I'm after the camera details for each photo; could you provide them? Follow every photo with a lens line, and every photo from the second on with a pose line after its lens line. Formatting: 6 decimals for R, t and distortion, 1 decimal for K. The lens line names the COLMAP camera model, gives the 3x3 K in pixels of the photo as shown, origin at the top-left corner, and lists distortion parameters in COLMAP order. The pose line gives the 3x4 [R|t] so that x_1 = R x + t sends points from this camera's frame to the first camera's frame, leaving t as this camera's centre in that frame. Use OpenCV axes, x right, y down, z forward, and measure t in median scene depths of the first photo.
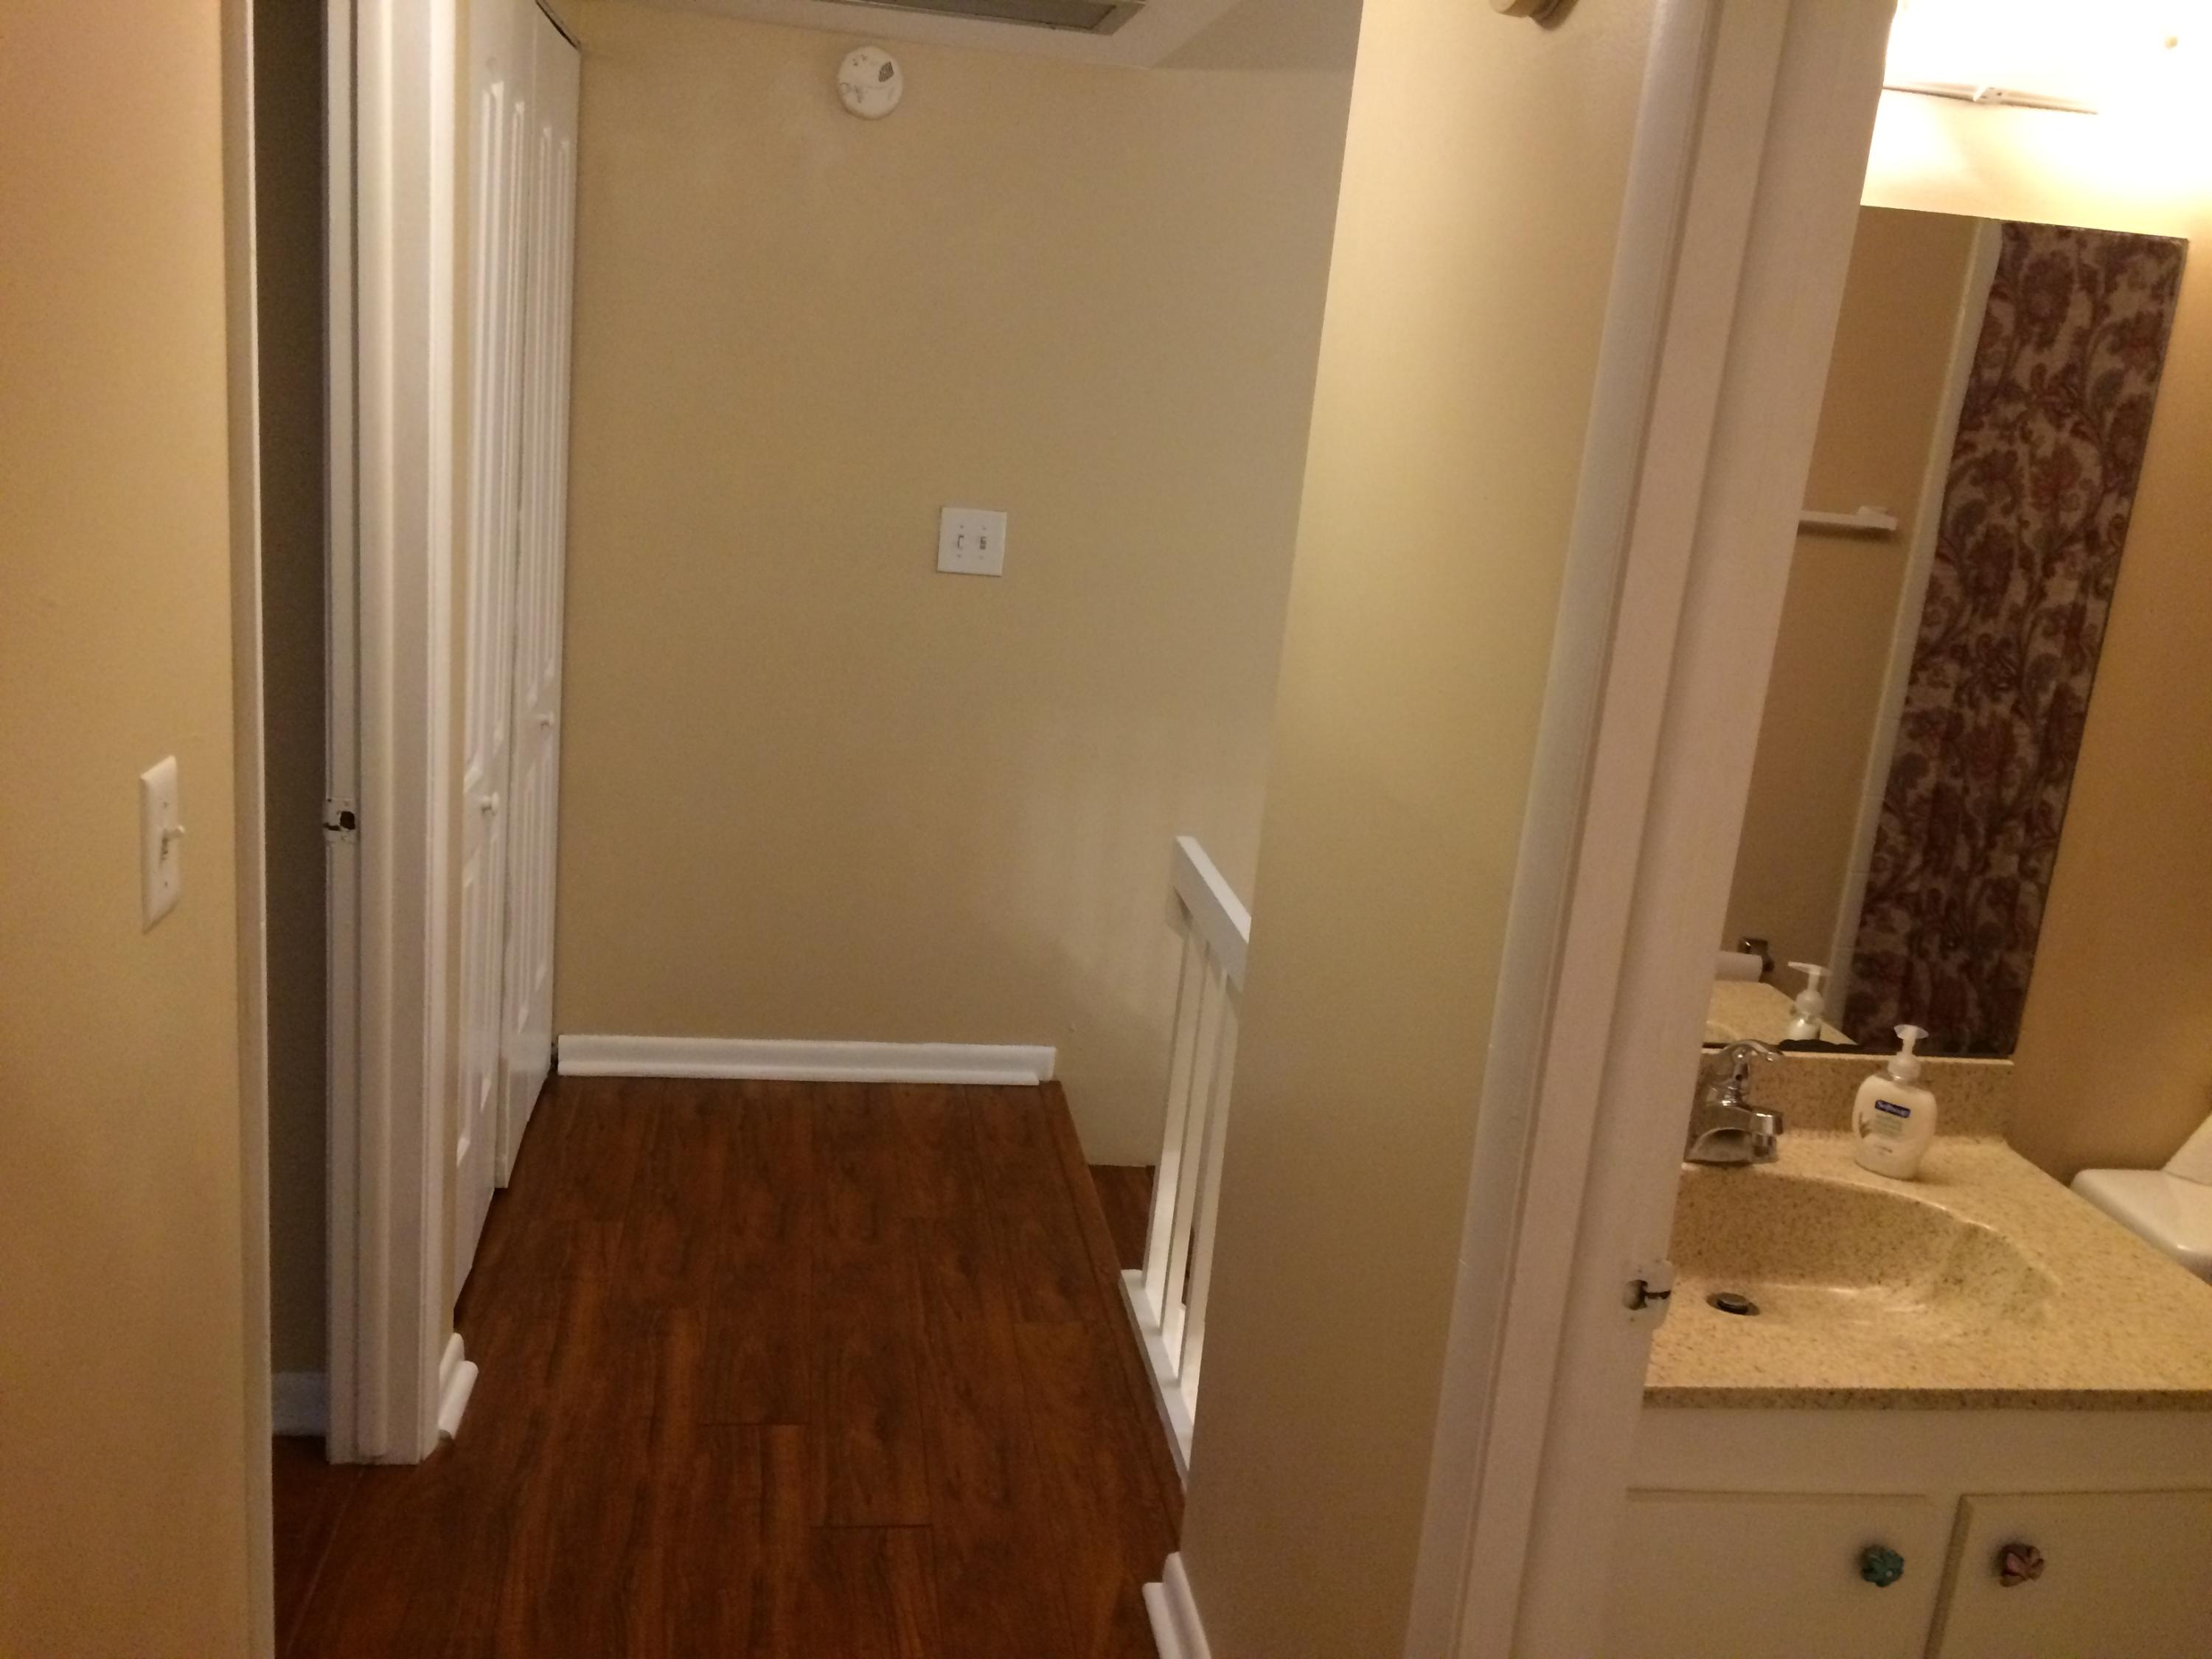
lens RADIAL K [[1886.5, 0, 1101.5], [0, 1886.5, 829.4], [0, 0, 1]] dist [0.067861, -0.052140]
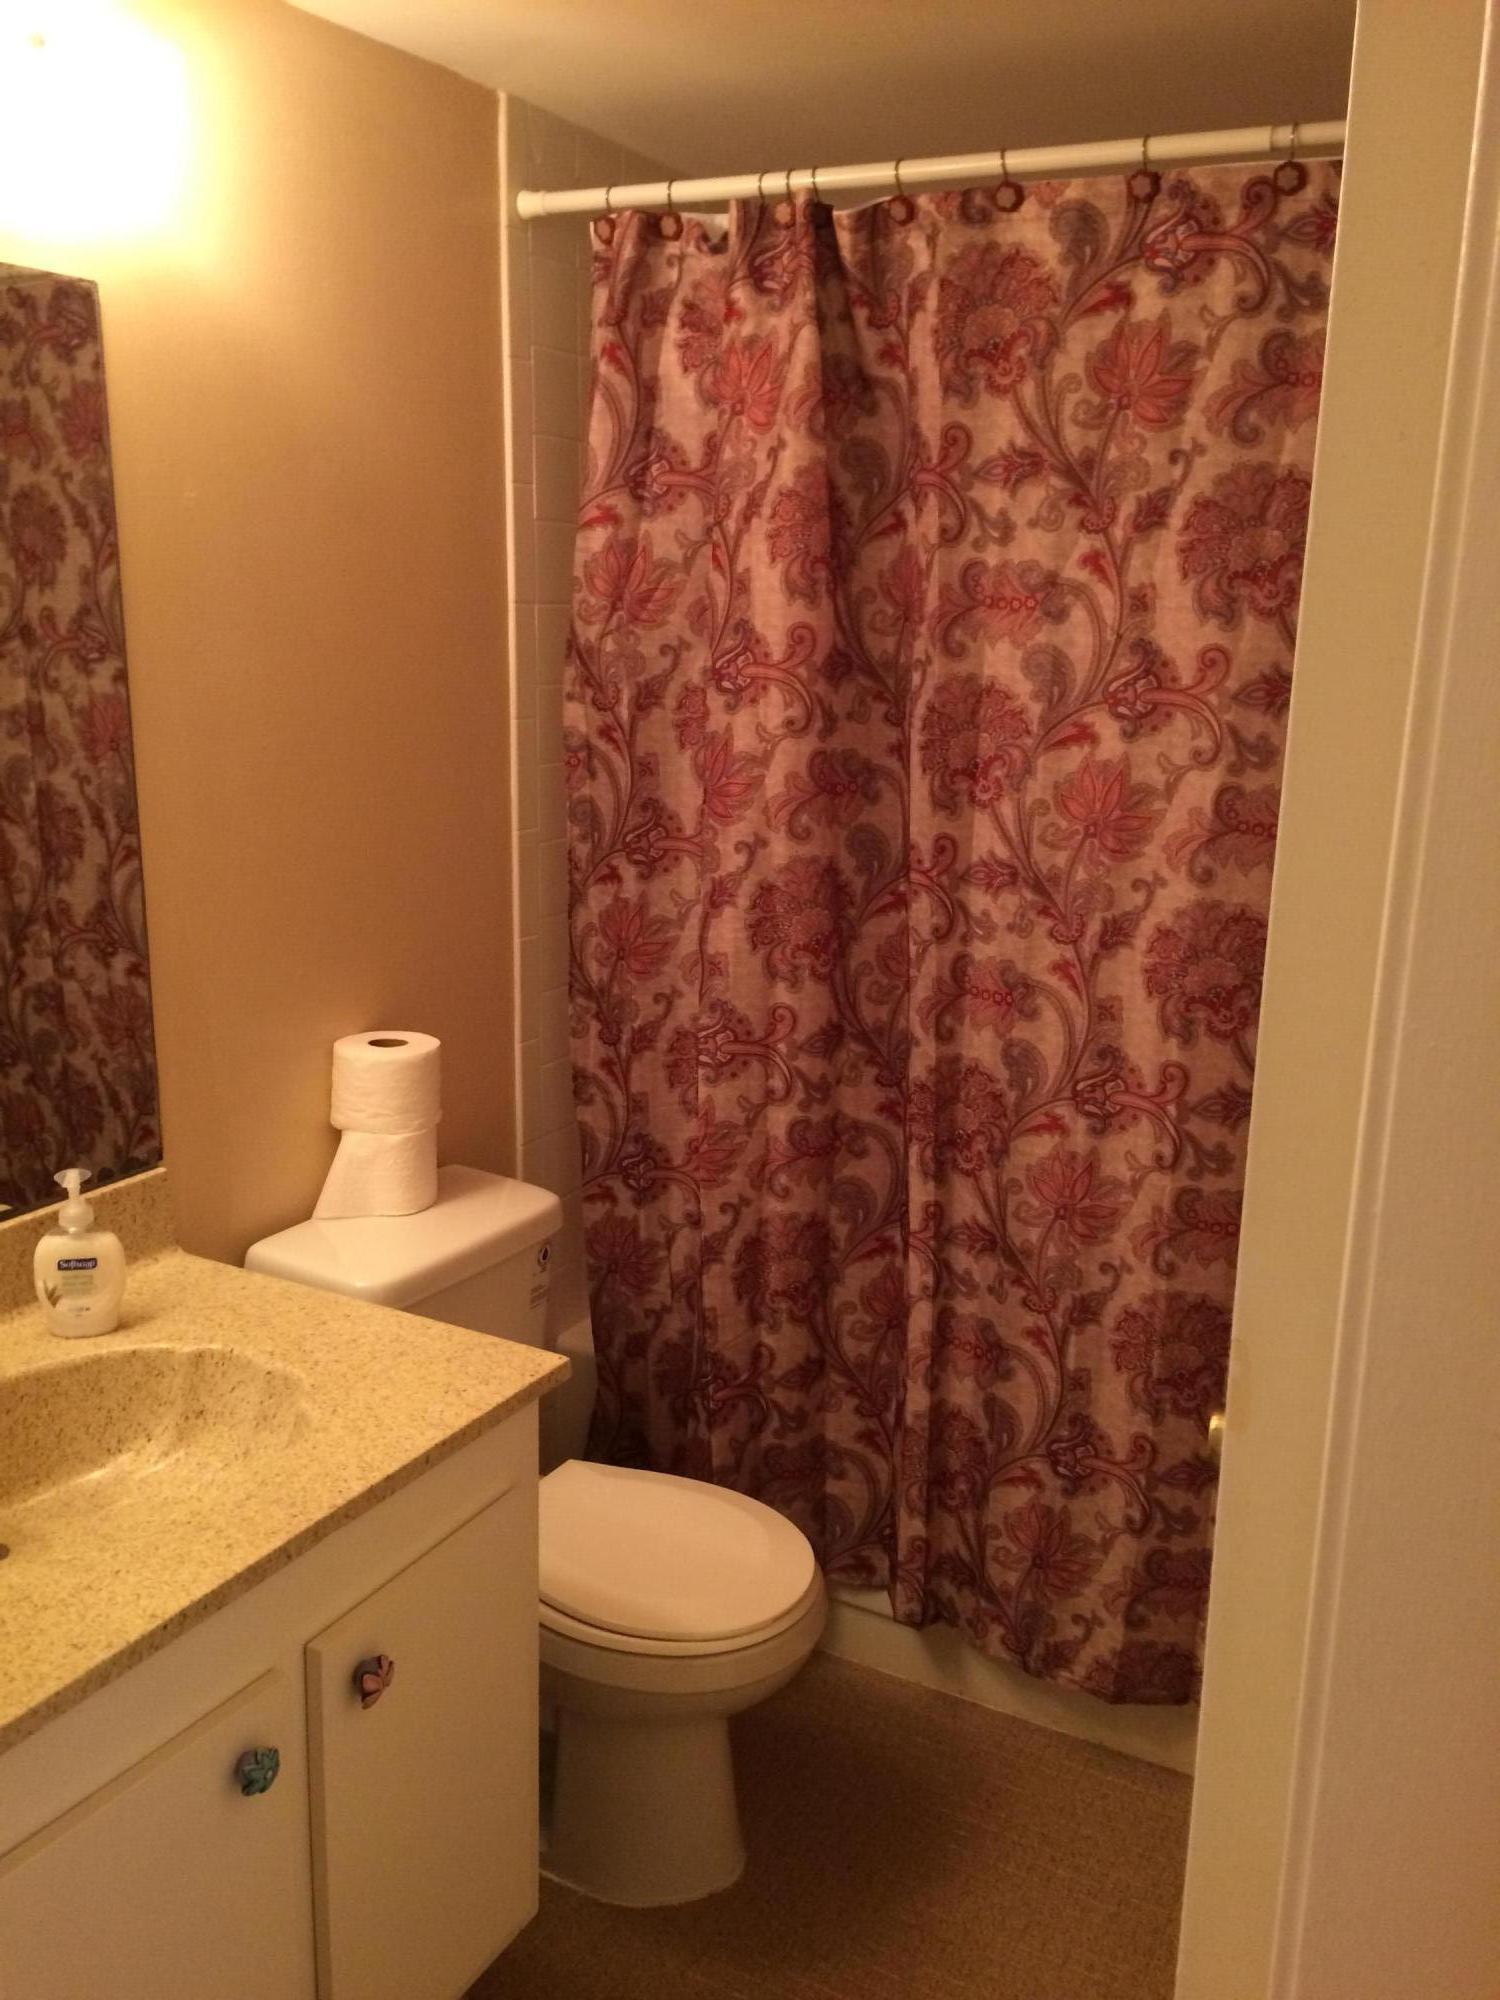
lens RADIAL K [[1705.7, 0, 751.7], [0, 1705.7, 1013.5], [0, 0, 1]] dist [0.067861, -0.052140]
pose [[0.605982, -0.259850, 0.751840, 0.026931], [0.225436, 0.962492, 0.150954, -0.018167], [-0.762866, 0.078017, 0.641833, 0.225250]]
